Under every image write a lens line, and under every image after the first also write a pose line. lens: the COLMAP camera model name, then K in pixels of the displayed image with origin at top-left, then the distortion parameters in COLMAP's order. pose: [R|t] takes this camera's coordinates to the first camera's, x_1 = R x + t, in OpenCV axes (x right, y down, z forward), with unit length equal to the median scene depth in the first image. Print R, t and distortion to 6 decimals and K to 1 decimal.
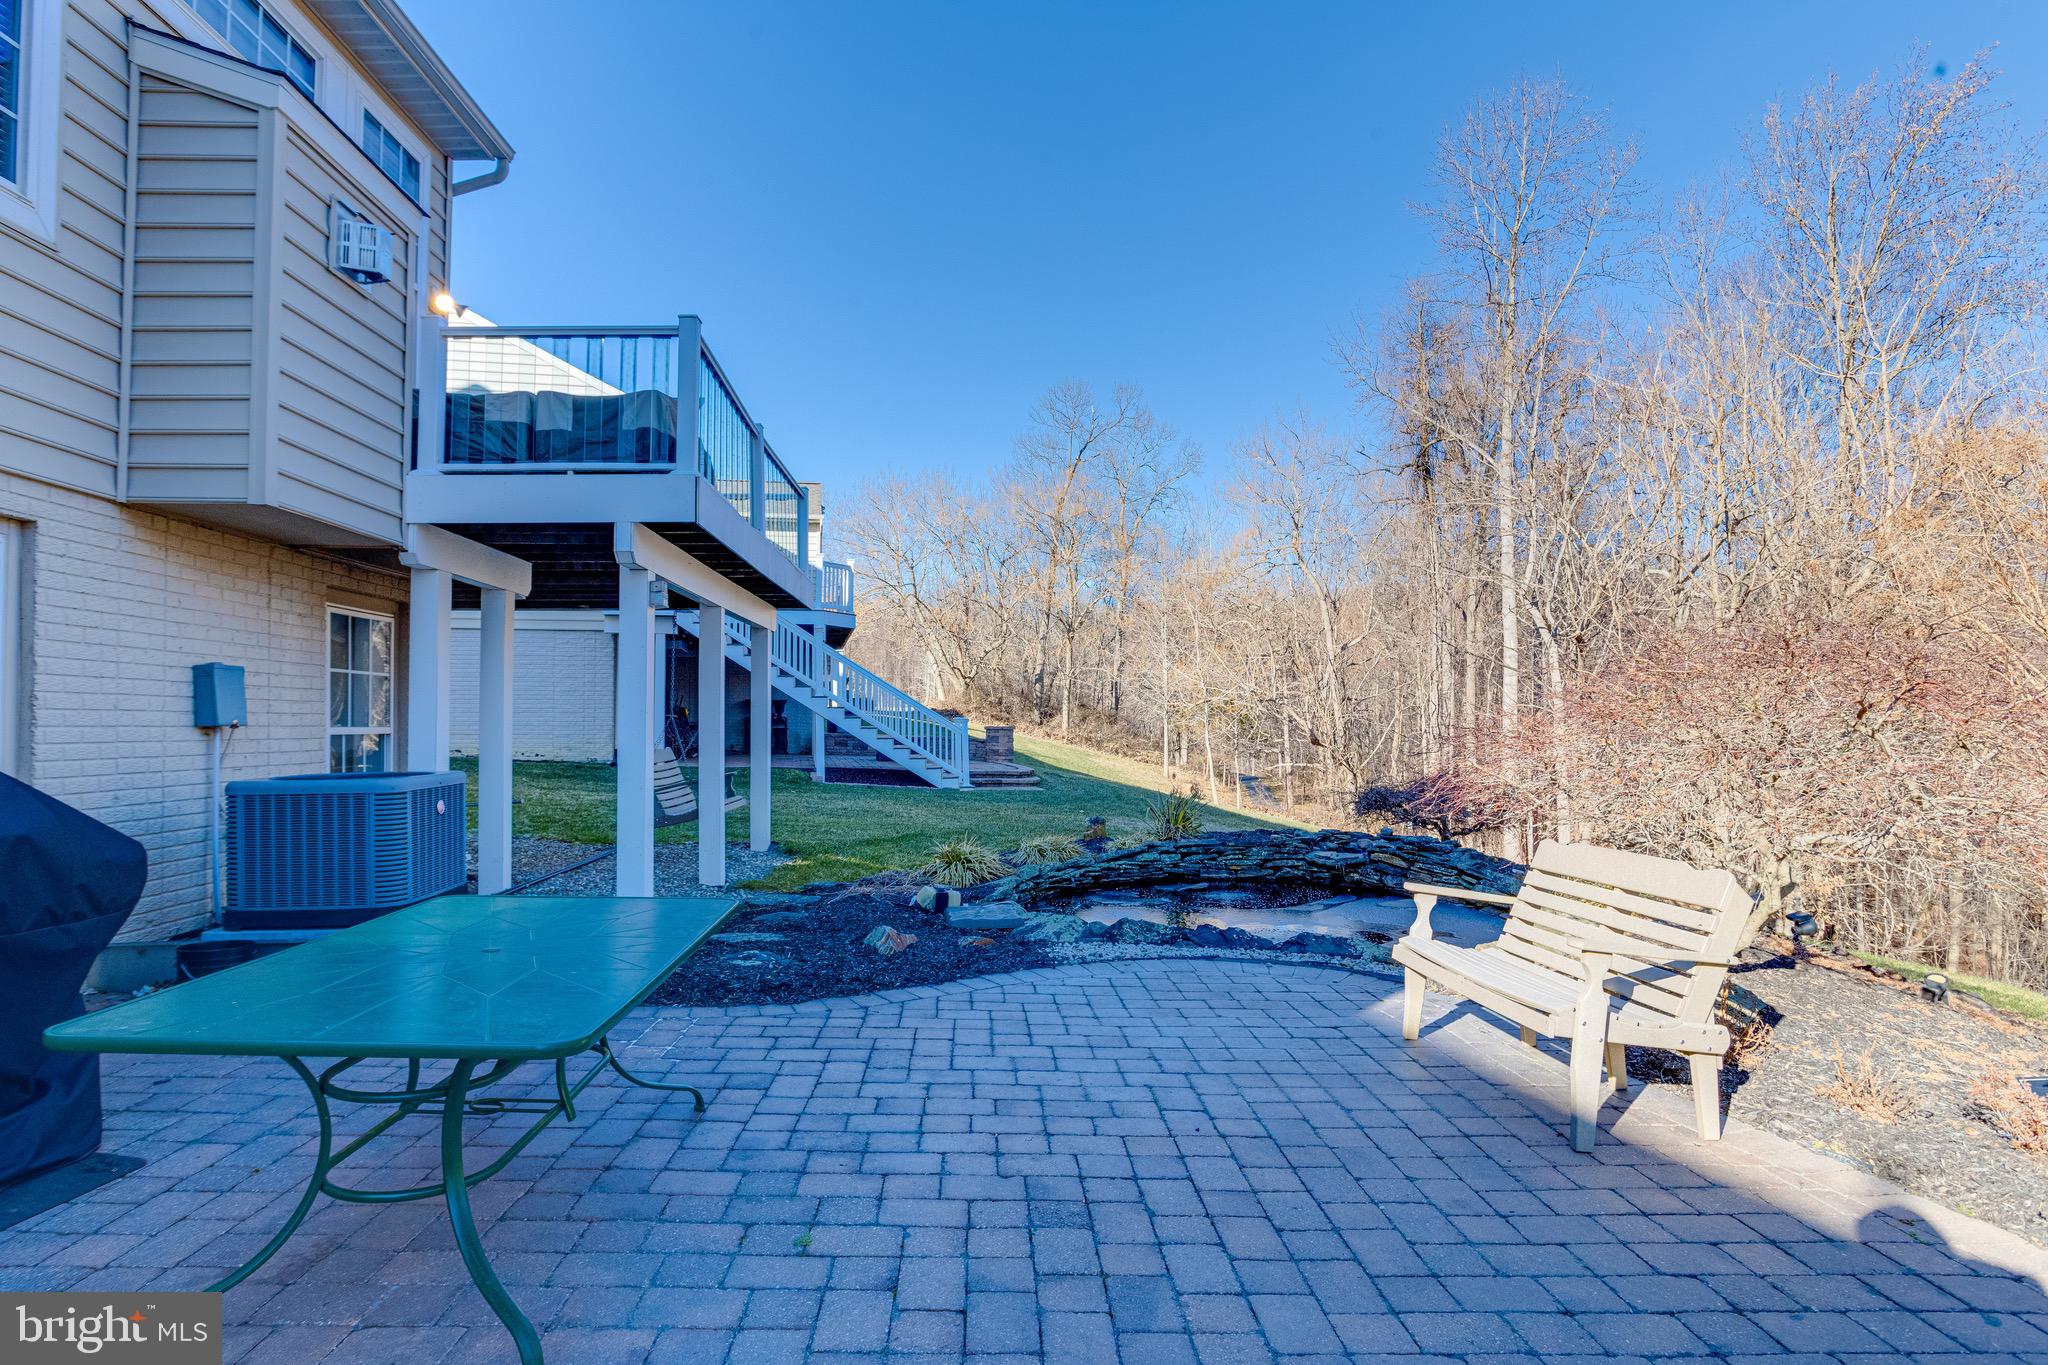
lens RADIAL K [[1473.9, 0, 1023.6], [0, 1473.9, 701.0], [0, 0, 1]] dist [-0.004829, 0.001353]
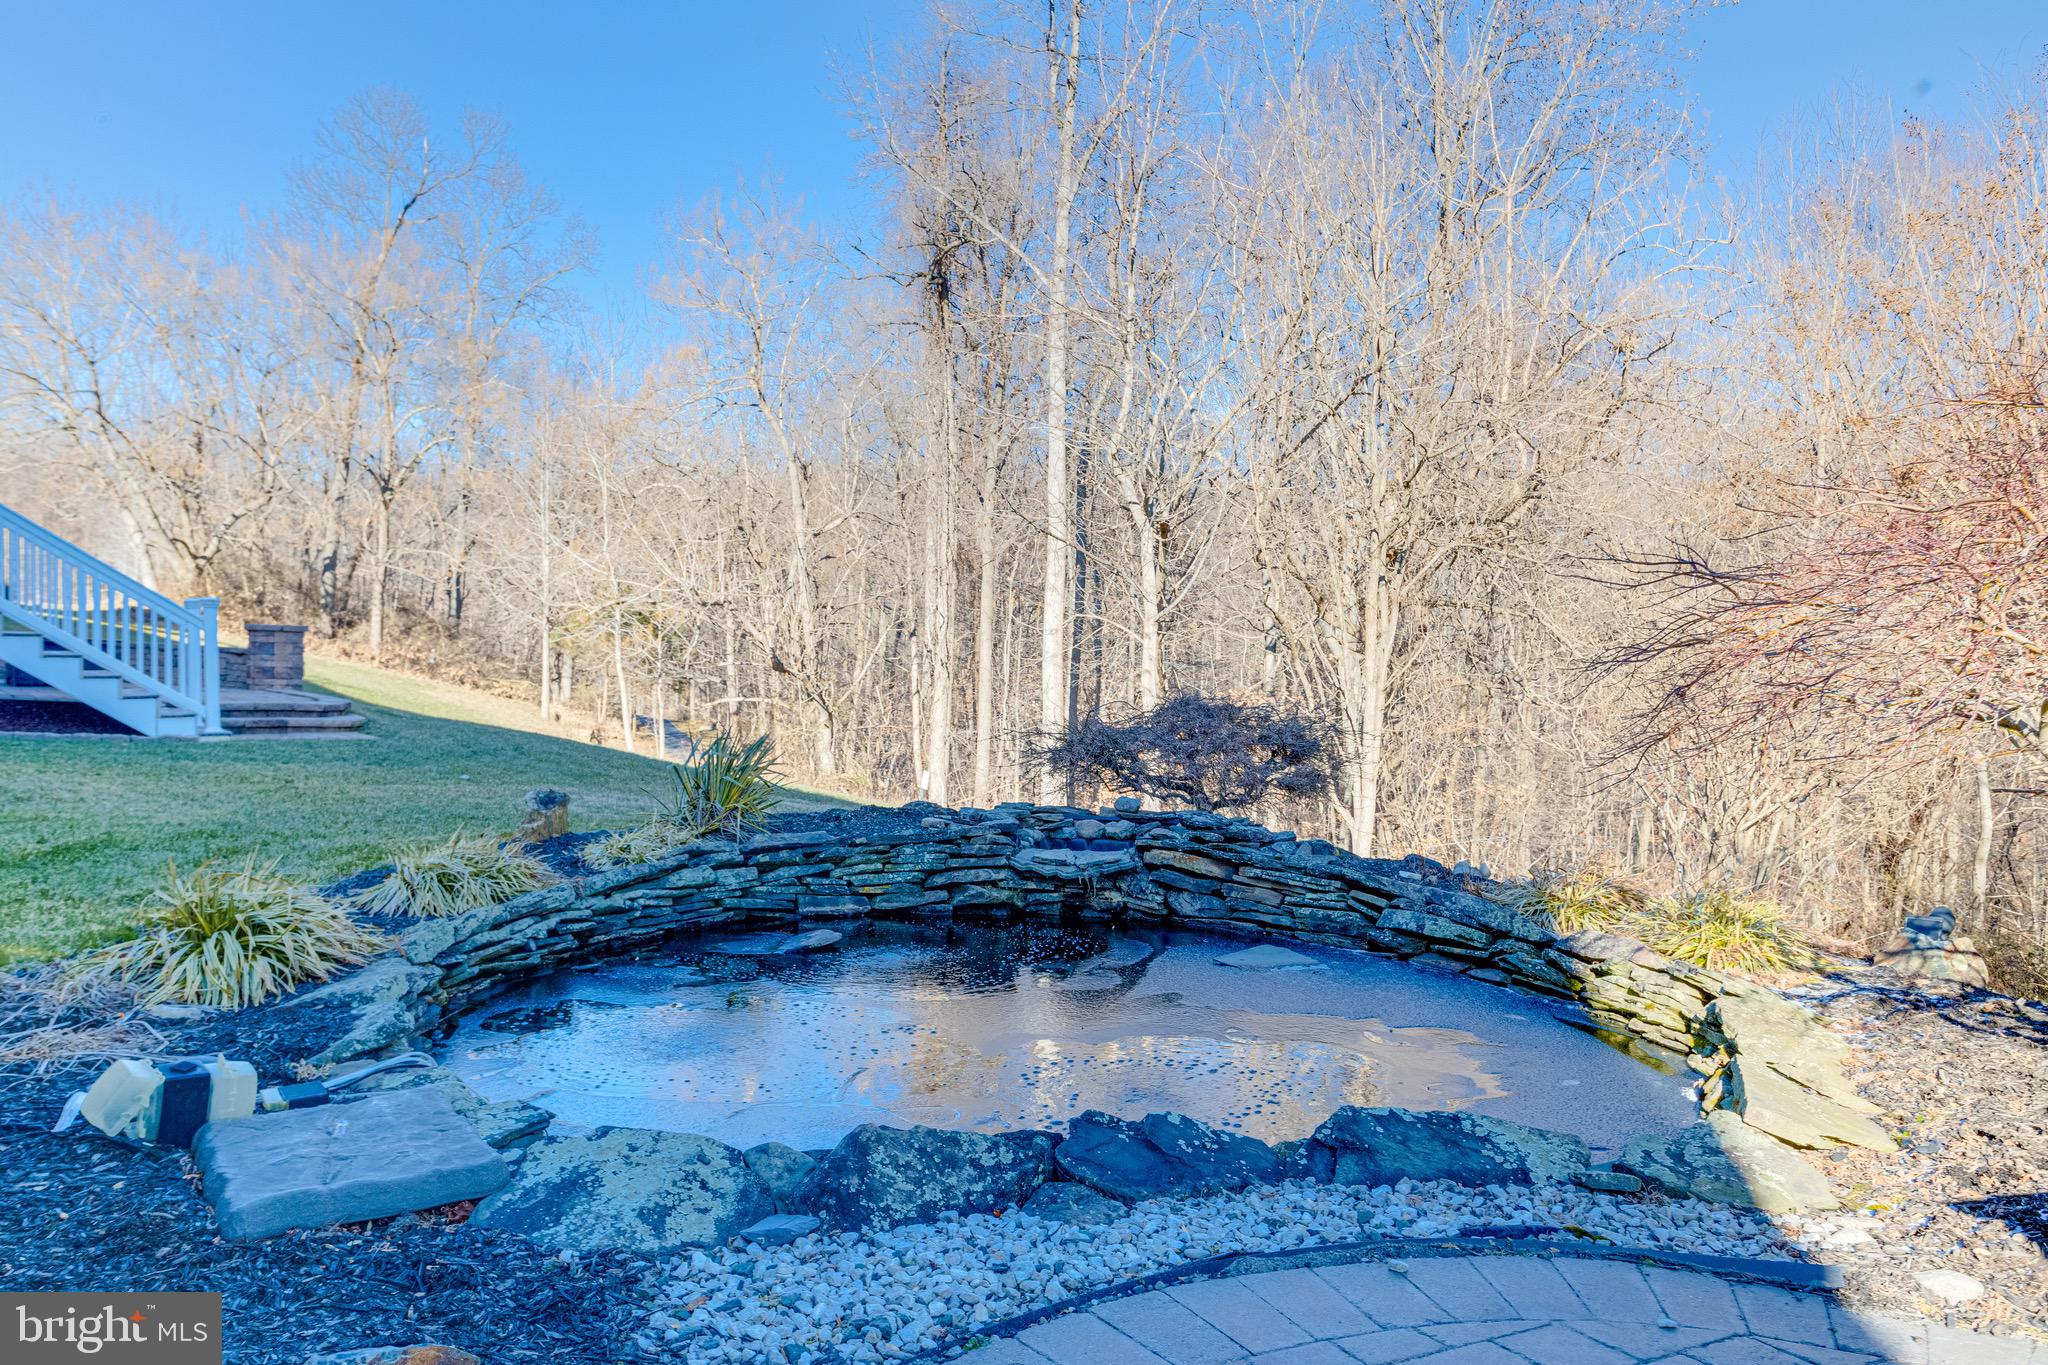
lens RADIAL K [[1473.9, 0, 1023.6], [0, 1473.9, 701.0], [0, 0, 1]] dist [-0.004829, 0.001353]
pose [[0.884800, 0.001288, 0.465969, -0.026809], [-0.016490, 0.999456, 0.028549, 0.026614], [-0.465679, -0.032944, 0.884341, 0.400958]]
